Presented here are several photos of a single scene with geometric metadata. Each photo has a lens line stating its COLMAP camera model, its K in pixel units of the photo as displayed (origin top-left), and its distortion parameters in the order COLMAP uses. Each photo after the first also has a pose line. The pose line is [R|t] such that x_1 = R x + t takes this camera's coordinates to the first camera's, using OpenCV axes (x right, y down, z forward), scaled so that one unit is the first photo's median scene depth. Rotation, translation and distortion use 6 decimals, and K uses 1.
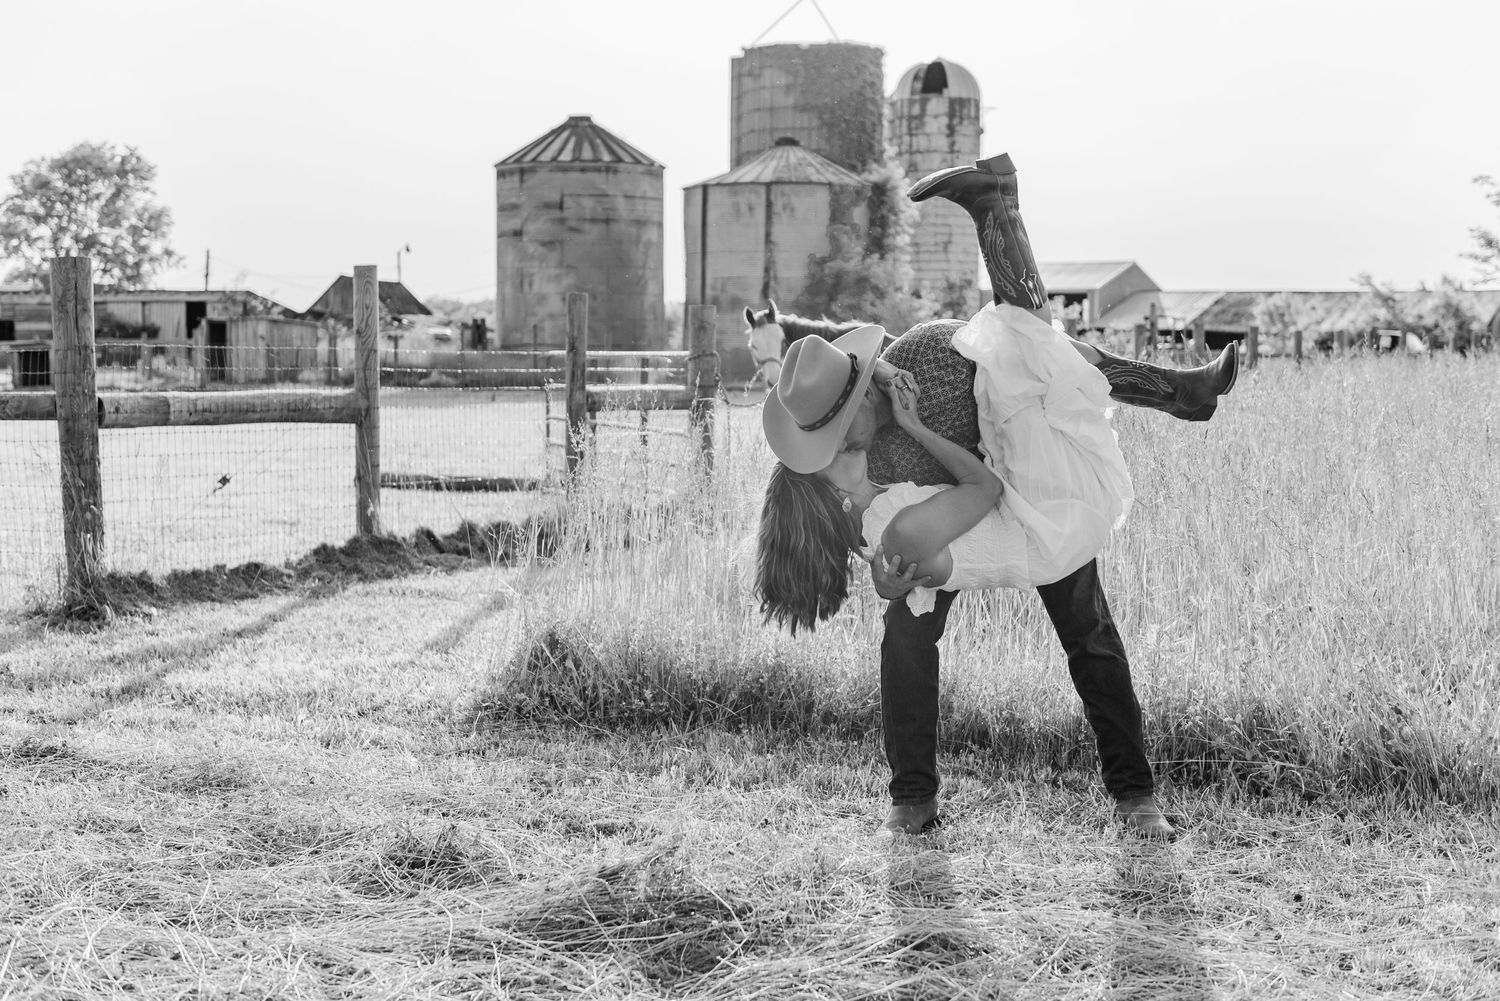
lens RADIAL K [[2419.8, 0, 679.5], [0, 2419.8, 545.4], [0, 0, 1]] dist [-0.026160, -0.264466]
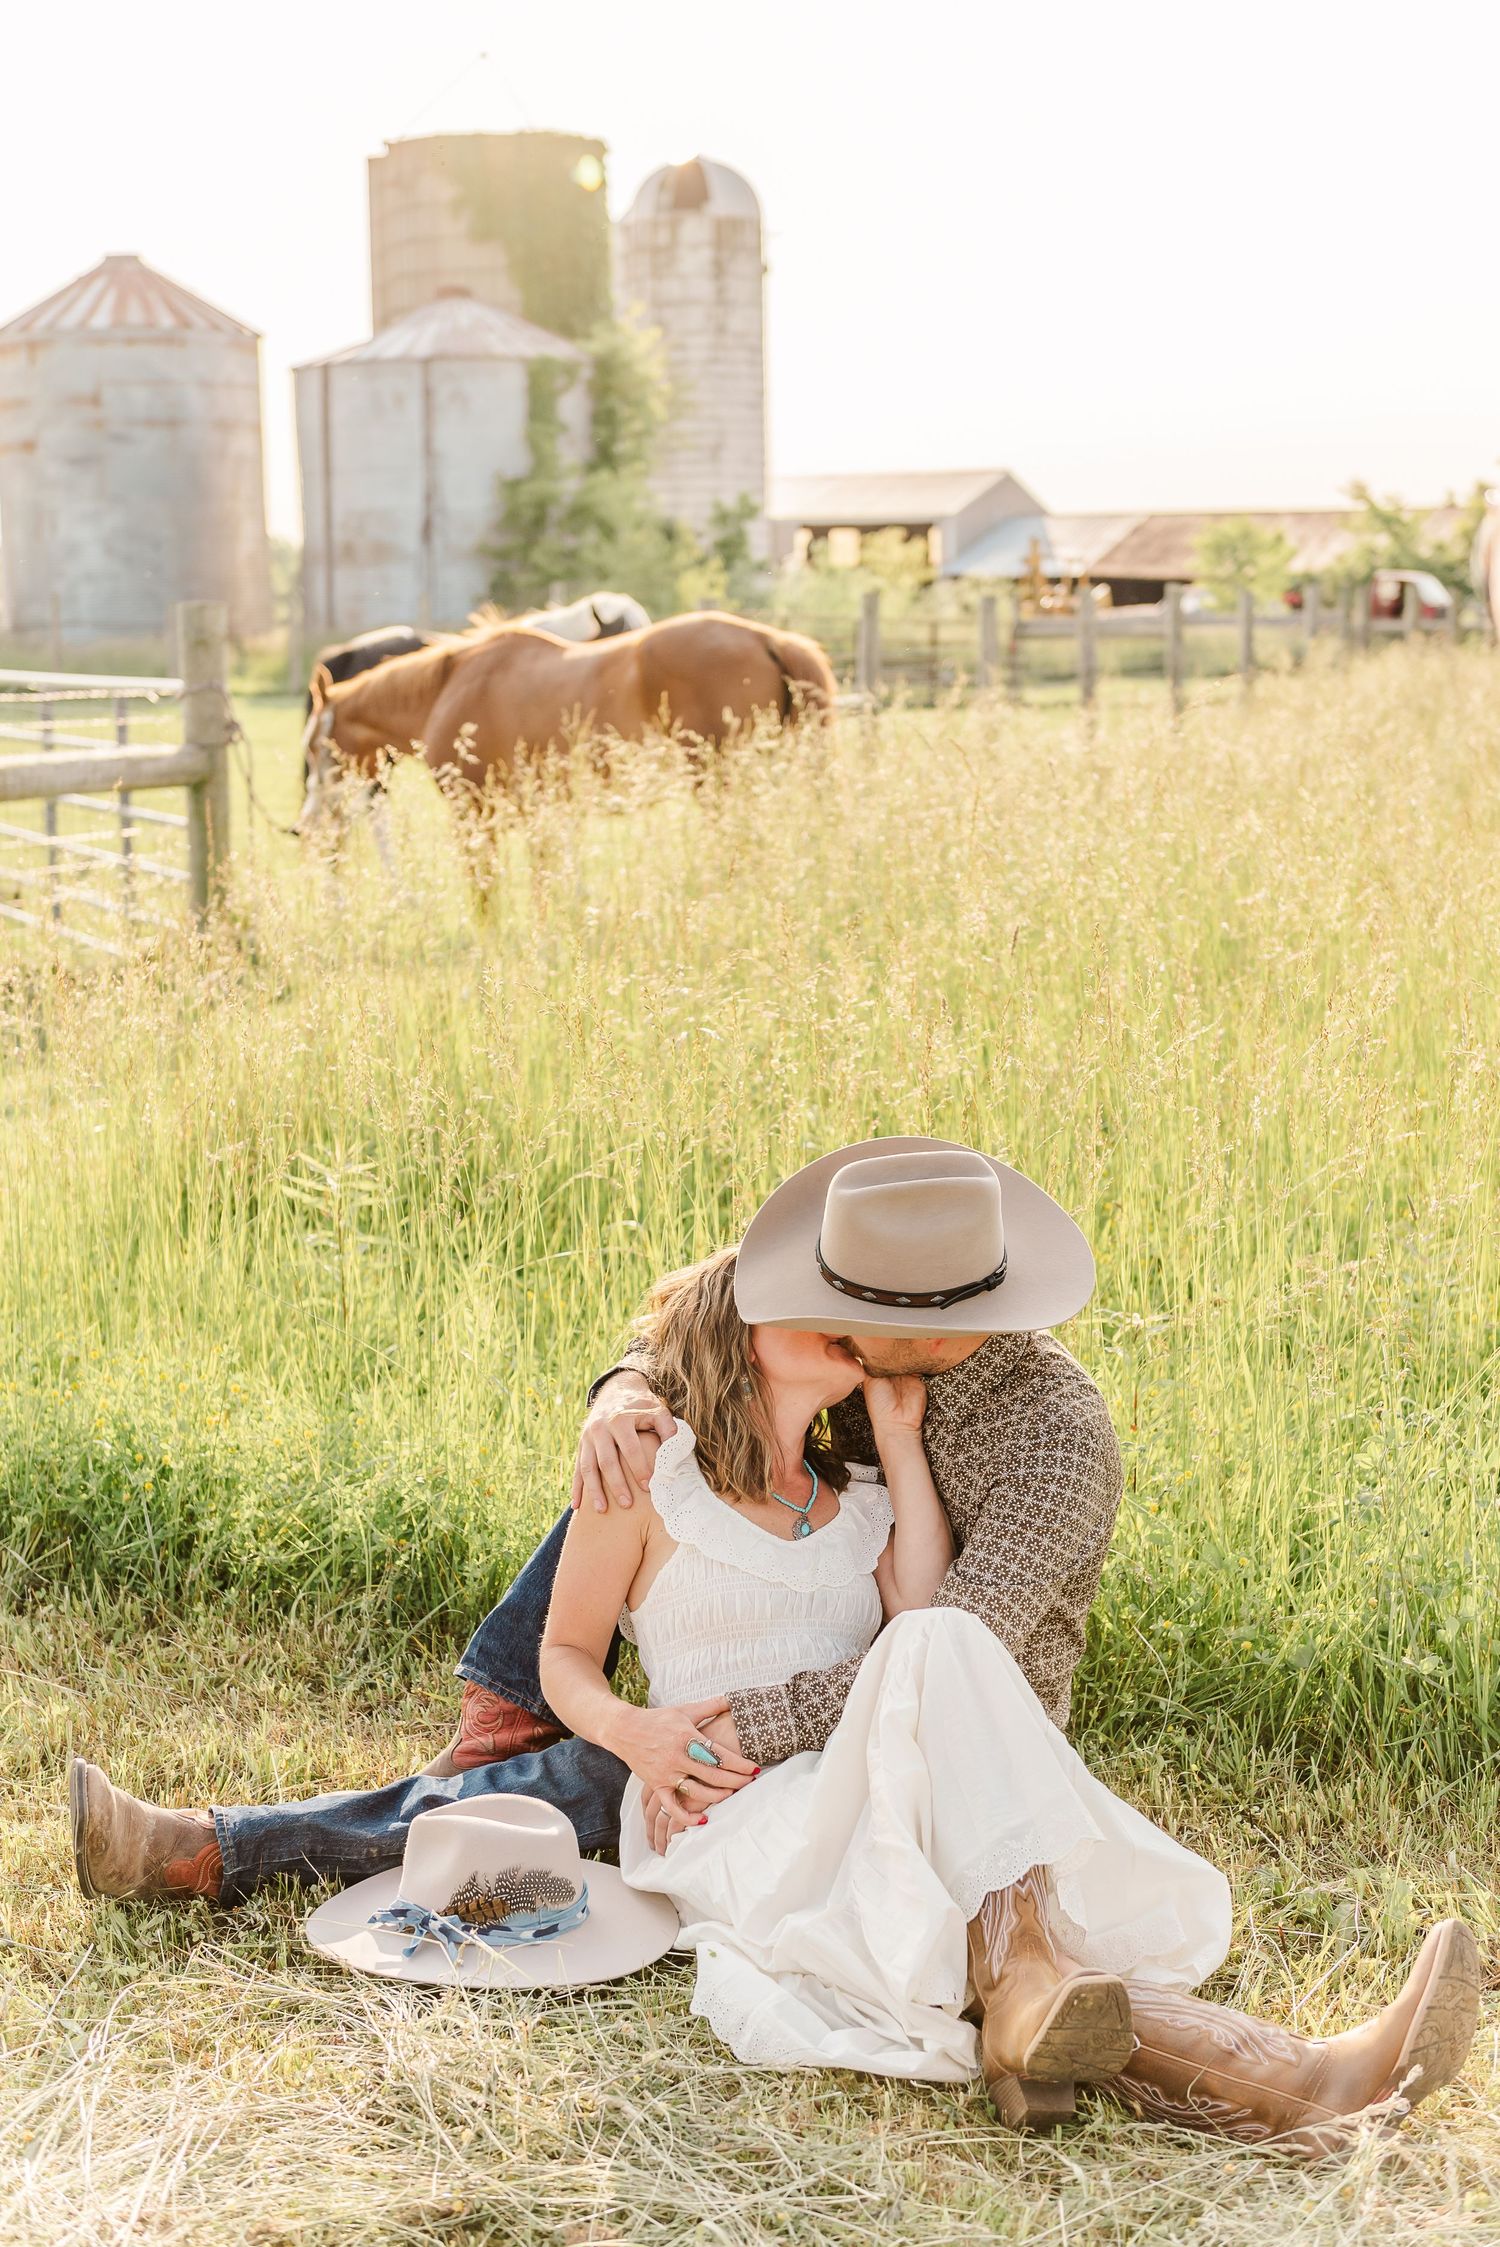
lens RADIAL K [[3646.1, 0, 750.0], [0, 3646.1, 1123.5], [0, 0, 1]] dist [0.005823, -0.142740]
pose [[0.993508, -0.037351, 0.107455, 0.010529], [0.030828, 0.997616, 0.061740, -0.006590], [-0.109505, -0.058026, 0.992291, 0.033898]]
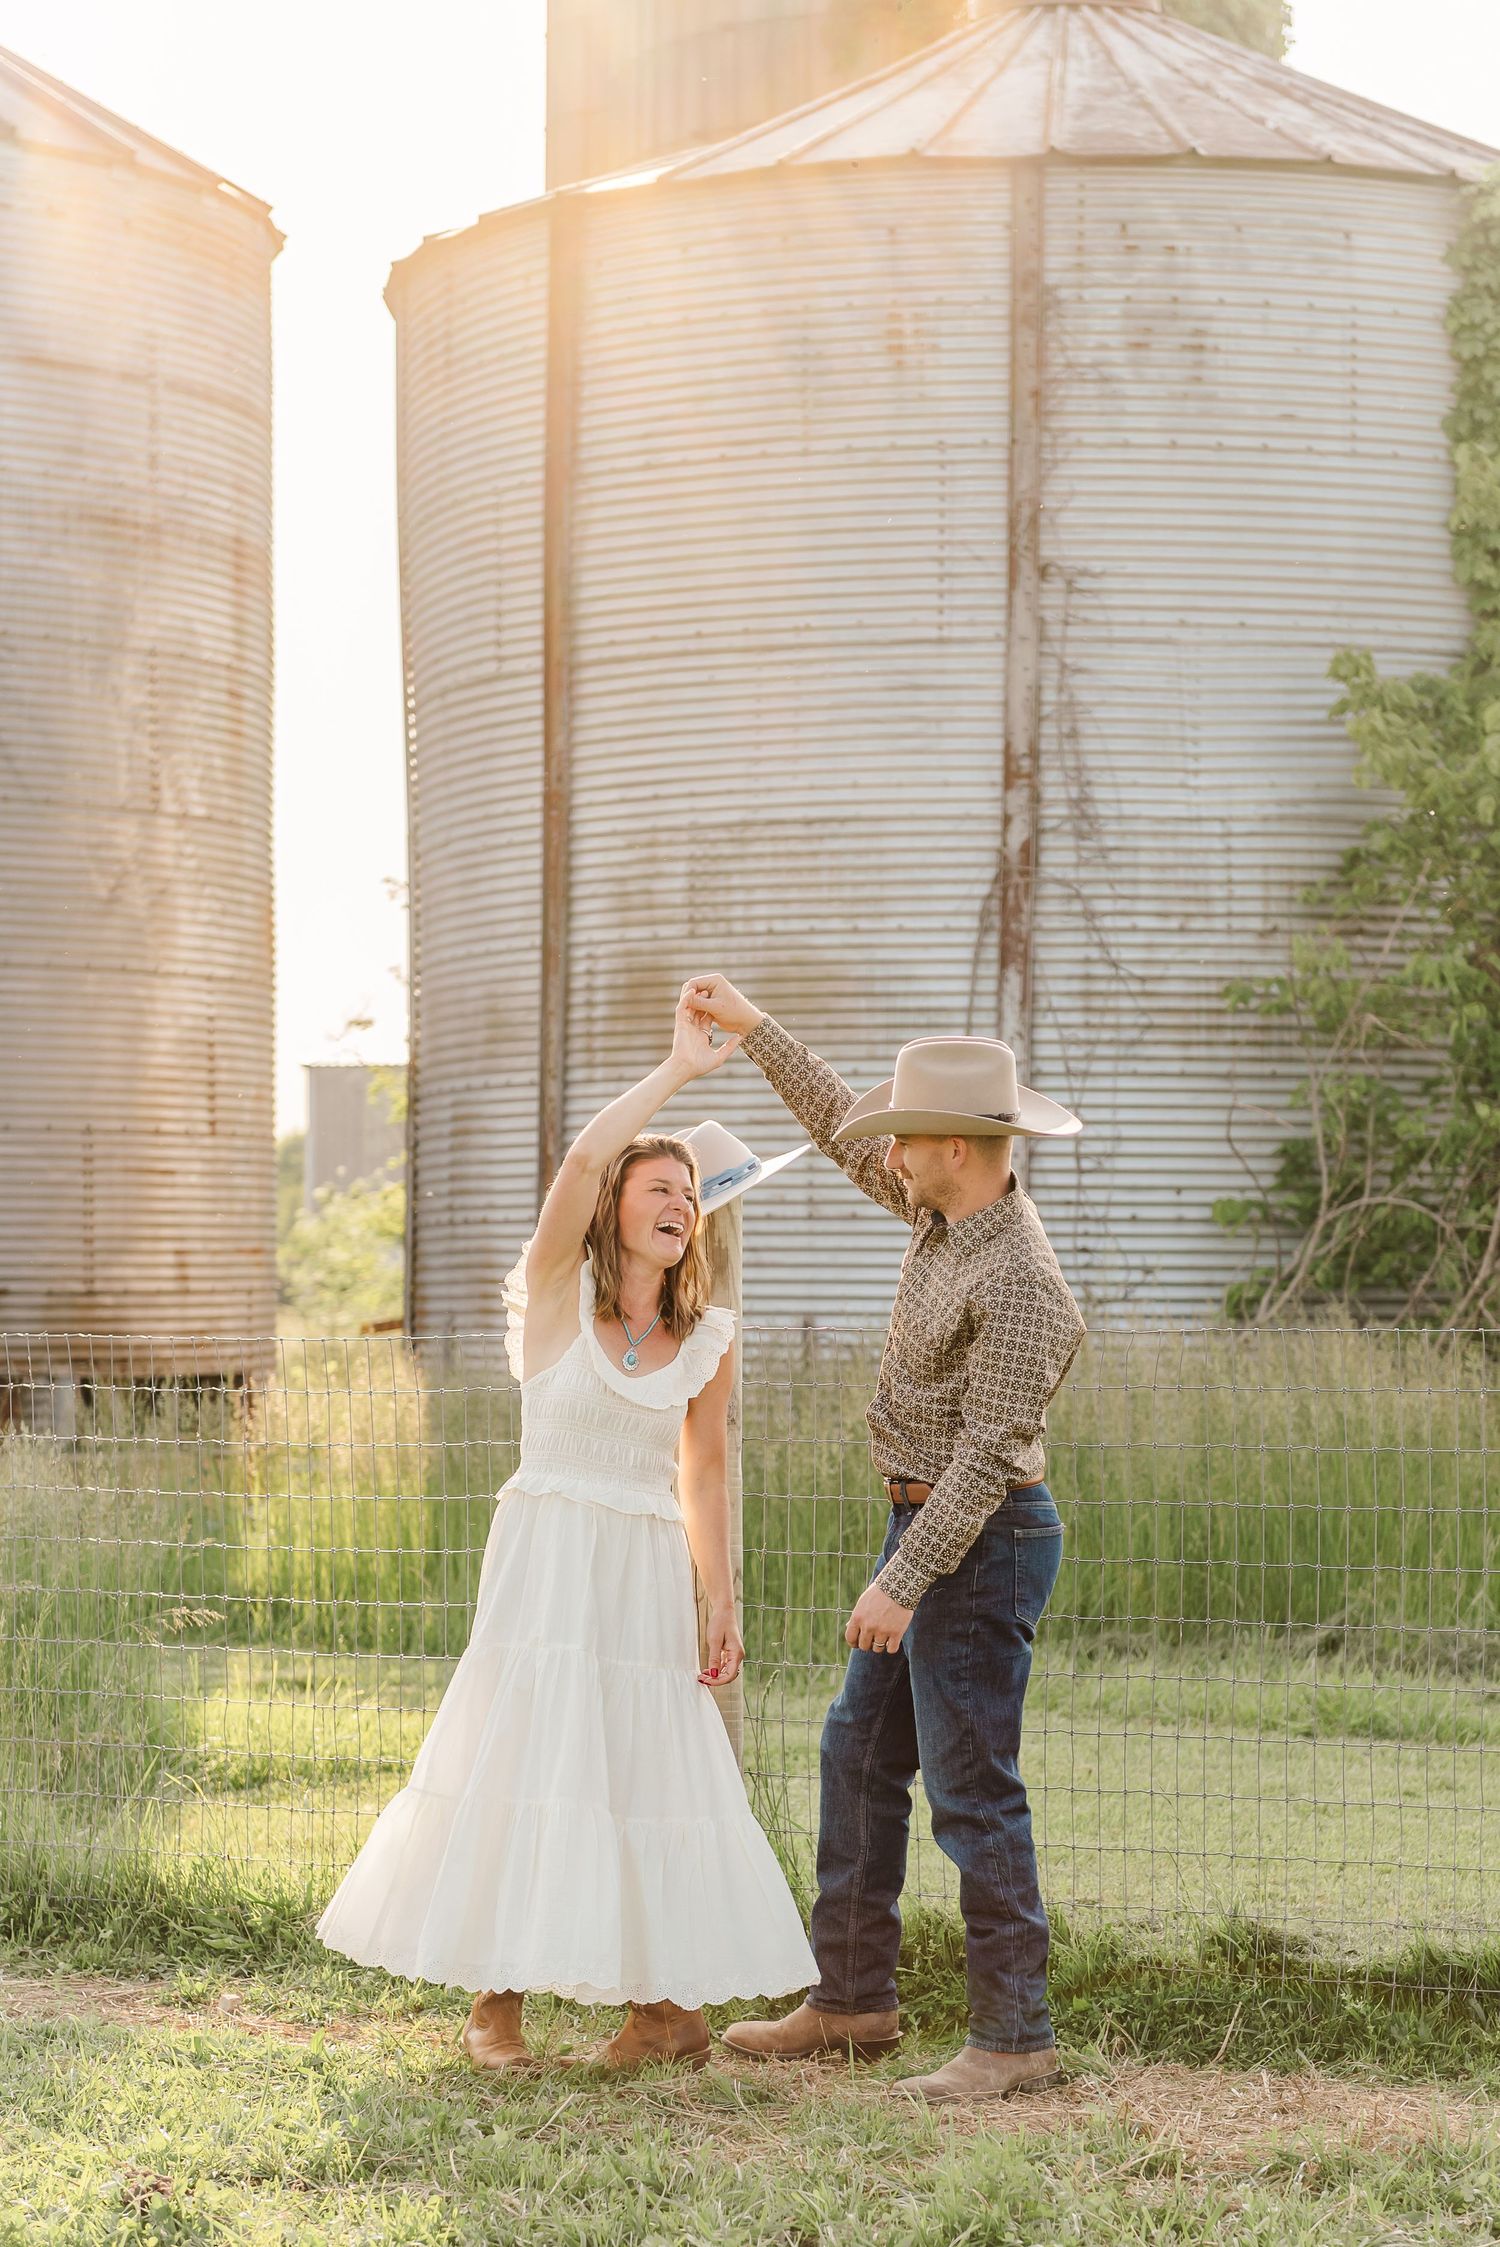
lens RADIAL K [[5446.9, 0, 750.0], [0, 5446.9, 1123.5], [0, 0, 1]] dist [0.074480, -0.943996]
pose [[0.995408, 0.002647, 0.095682, -0.009488], [0.008633, 0.993060, -0.117291, -0.052191], [-0.095328, 0.117578, 0.988478, 0.643979]]
